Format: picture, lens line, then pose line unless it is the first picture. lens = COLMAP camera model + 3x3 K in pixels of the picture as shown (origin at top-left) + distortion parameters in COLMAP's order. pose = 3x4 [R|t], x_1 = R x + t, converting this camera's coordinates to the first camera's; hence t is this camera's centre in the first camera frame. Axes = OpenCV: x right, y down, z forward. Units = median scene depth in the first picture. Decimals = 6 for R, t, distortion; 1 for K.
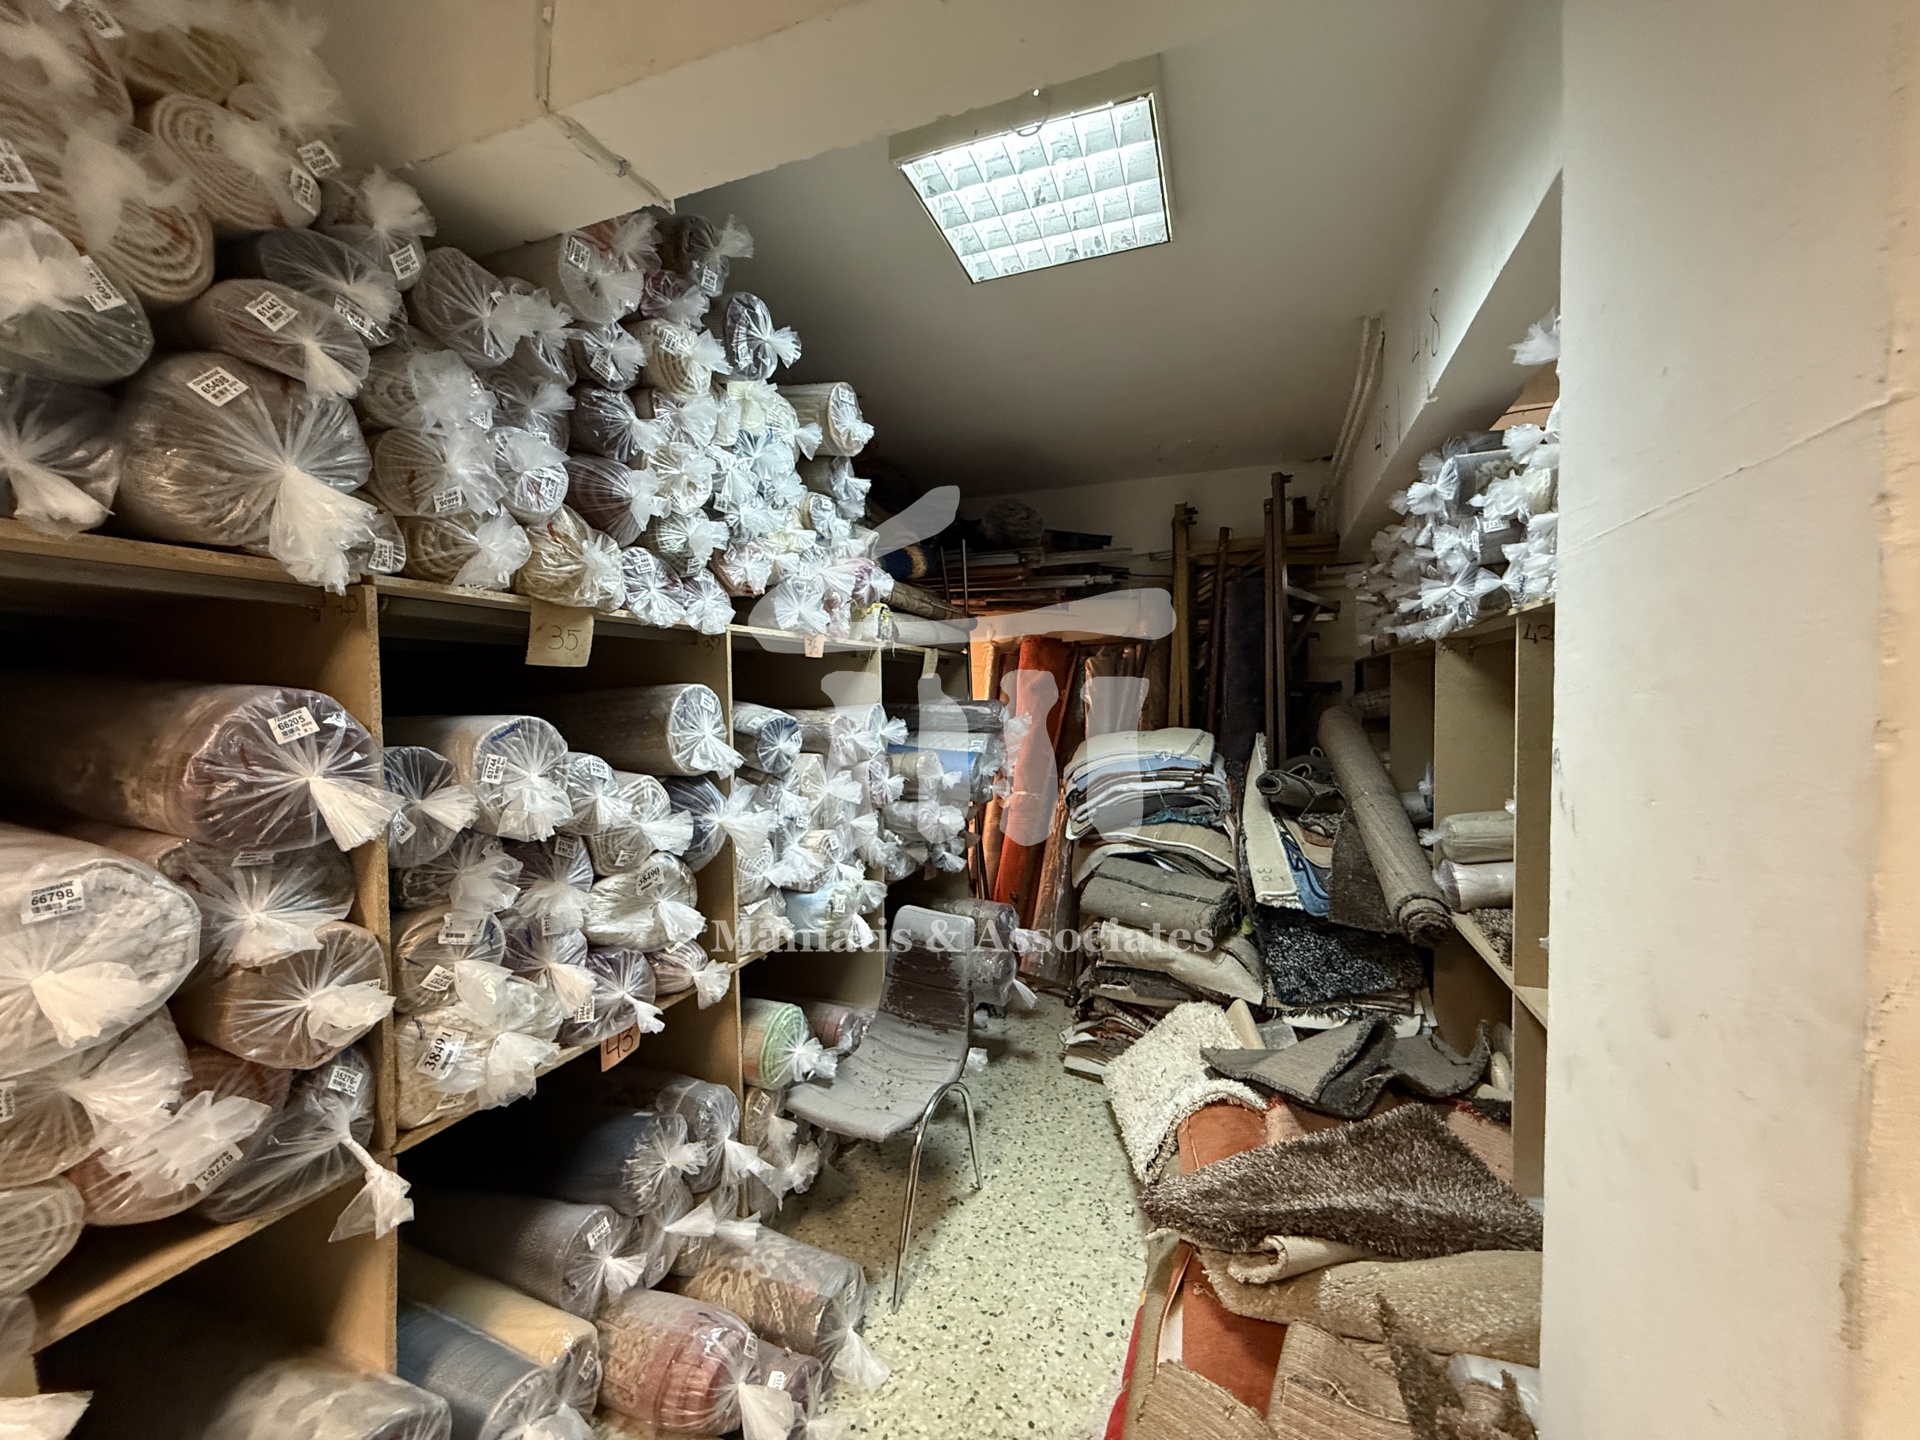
lens RADIAL K [[752.4, 0, 951.3], [0, 752.4, 718.7], [0, 0, 1]] dist [-0.000475, 0.000129]
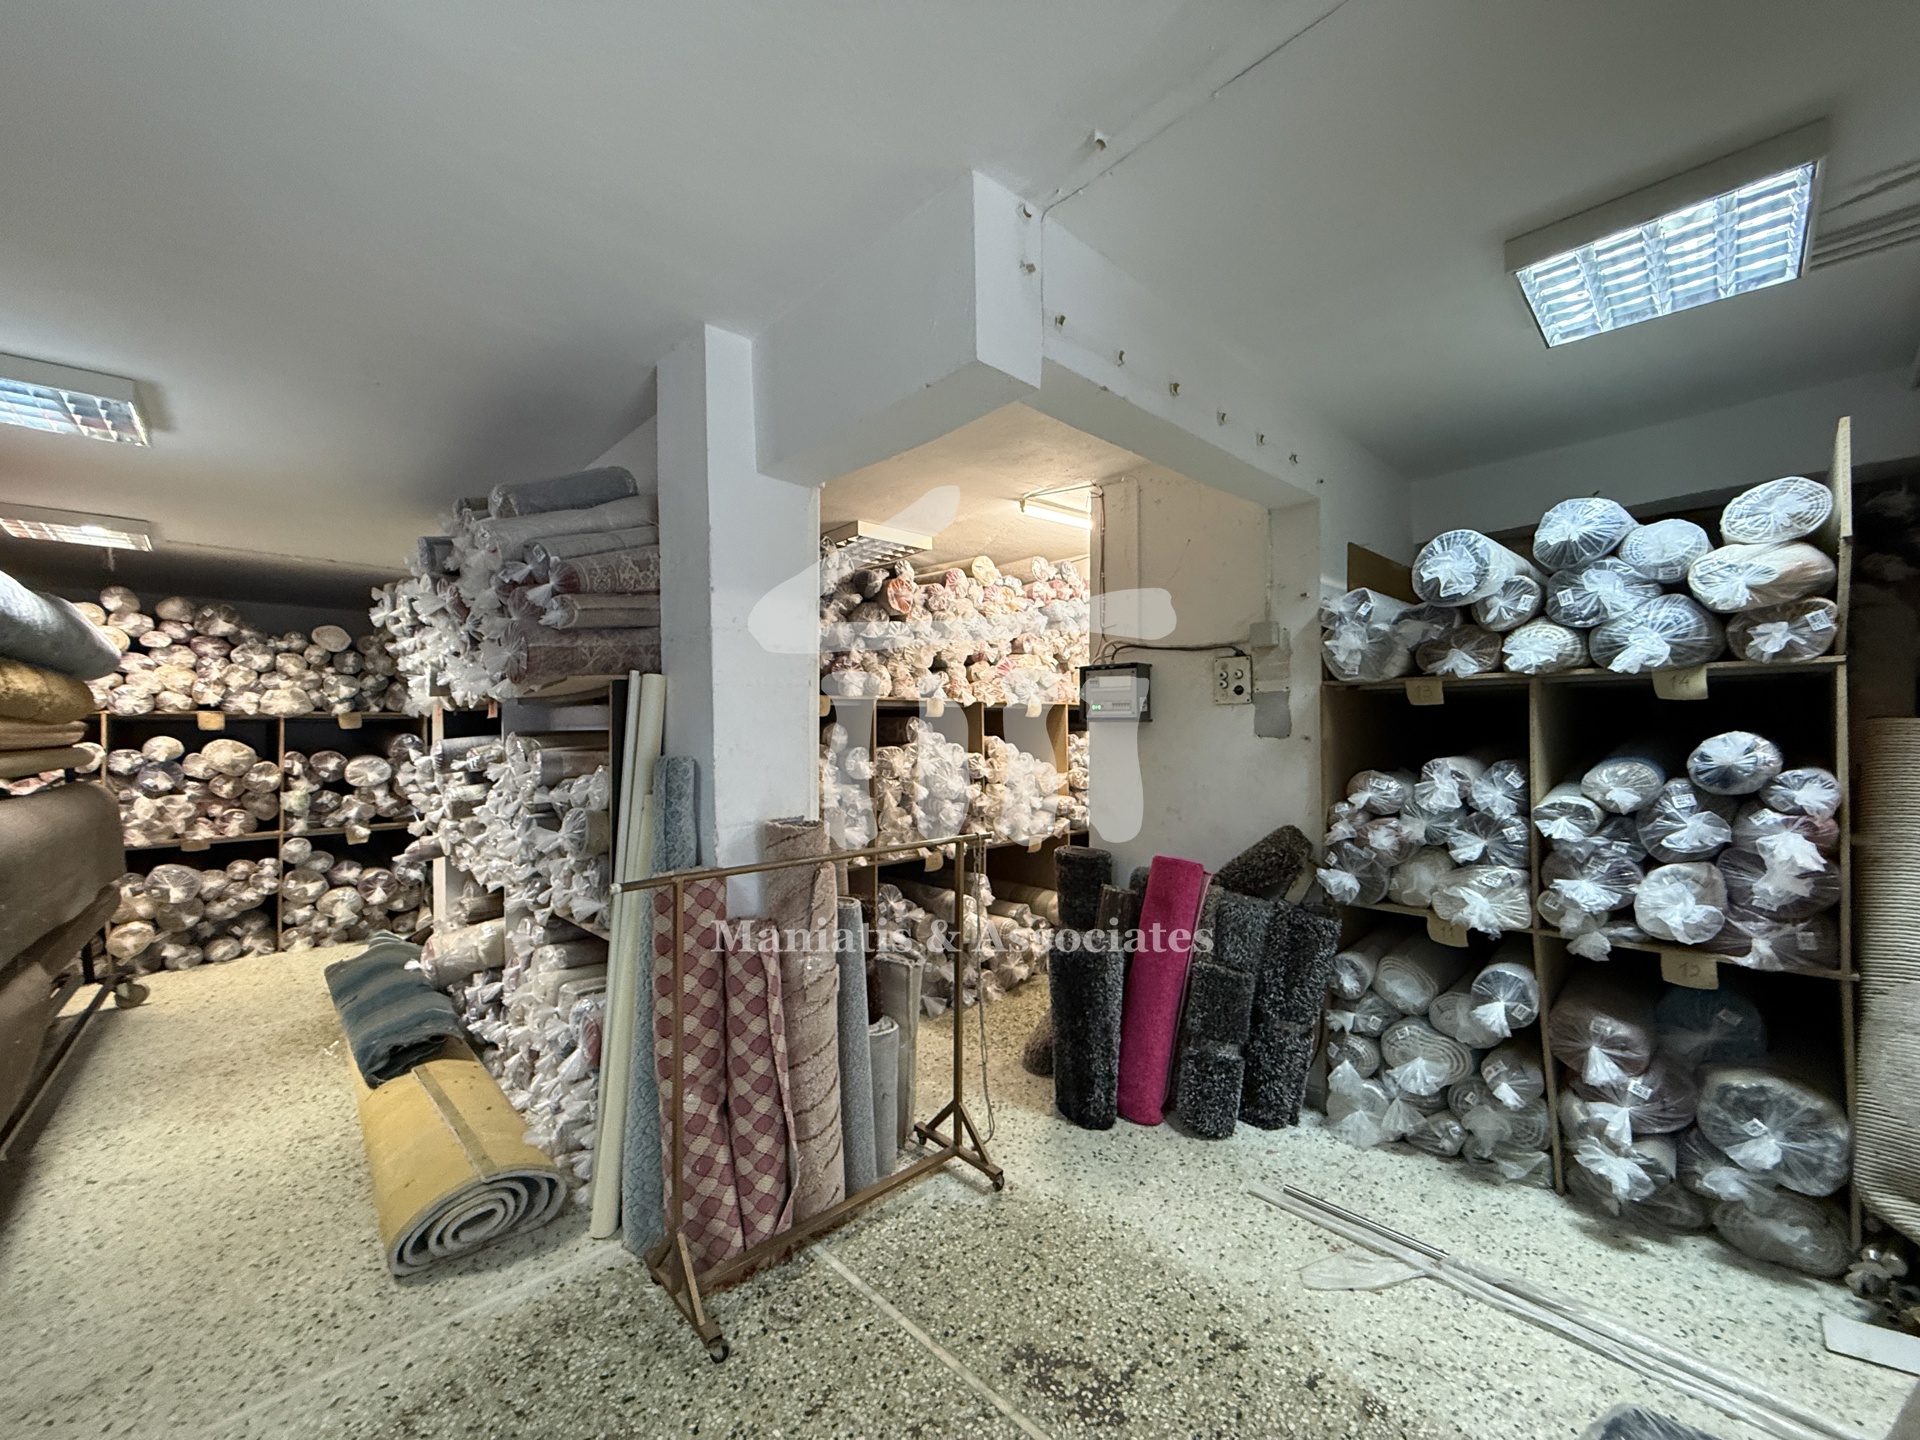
lens RADIAL K [[759.3, 0, 958.3], [0, 759.3, 721.1], [0, 0, 1]] dist [-0.000696, 0.000059]
pose [[0.905234, -0.002915, -0.424903, 6.237817], [-0.012715, 0.999343, -0.033944, 0.001269], [0.424723, 0.036130, 0.904602, -2.869897]]
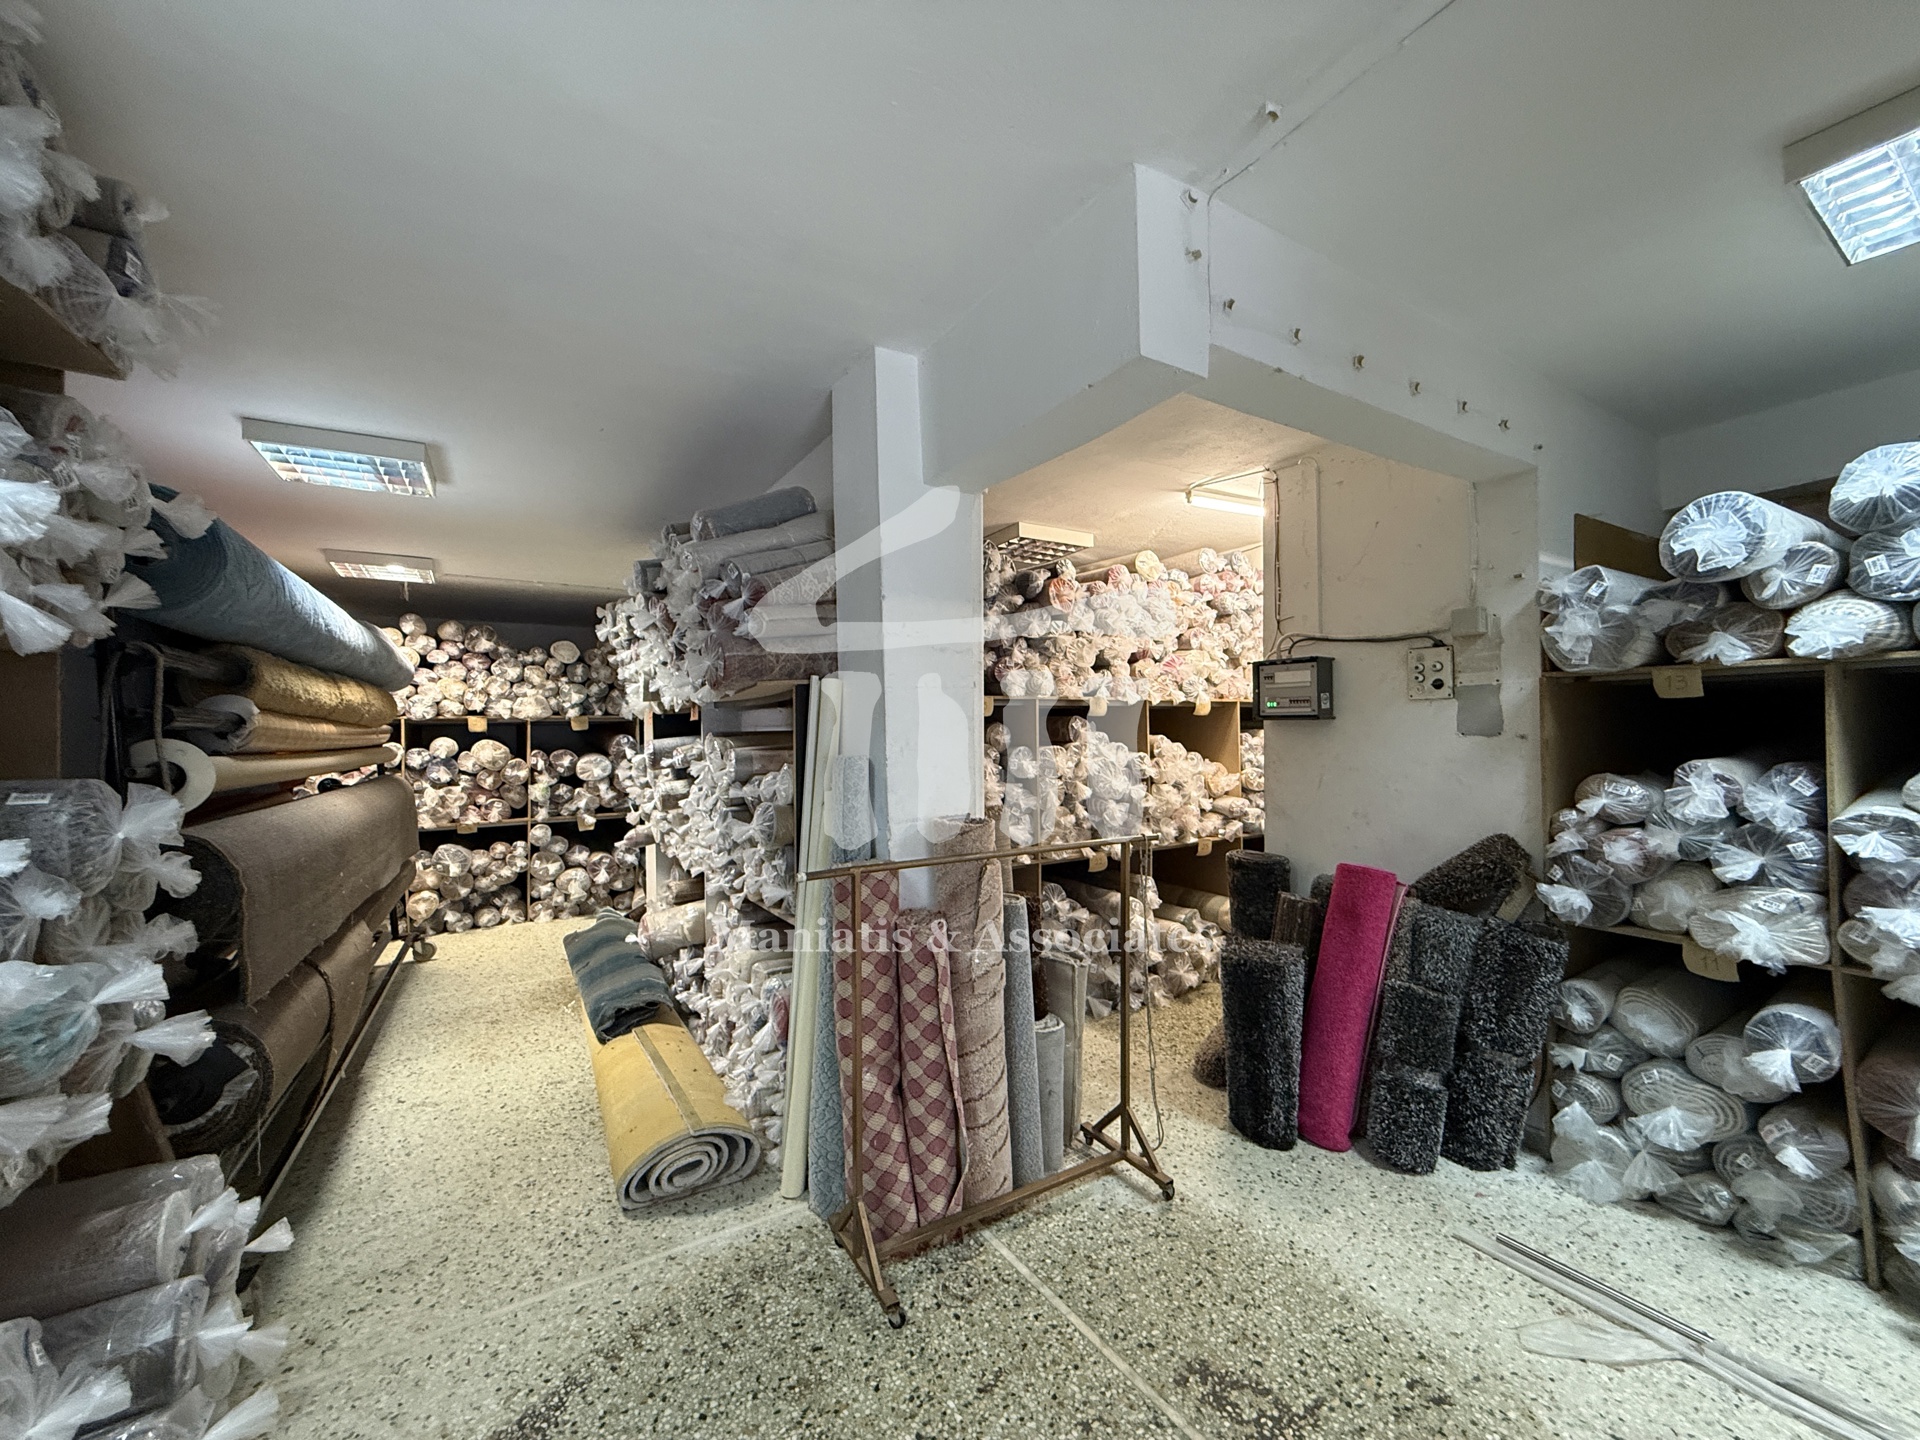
lens RADIAL K [[759.3, 0, 958.3], [0, 759.3, 721.1], [0, 0, 1]] dist [-0.000696, 0.000059]
pose [[0.795942, -0.008435, -0.605315, 6.241803], [-0.012157, 0.999479, -0.029914, -0.000032], [0.605251, 0.031168, 0.795424, -2.887128]]
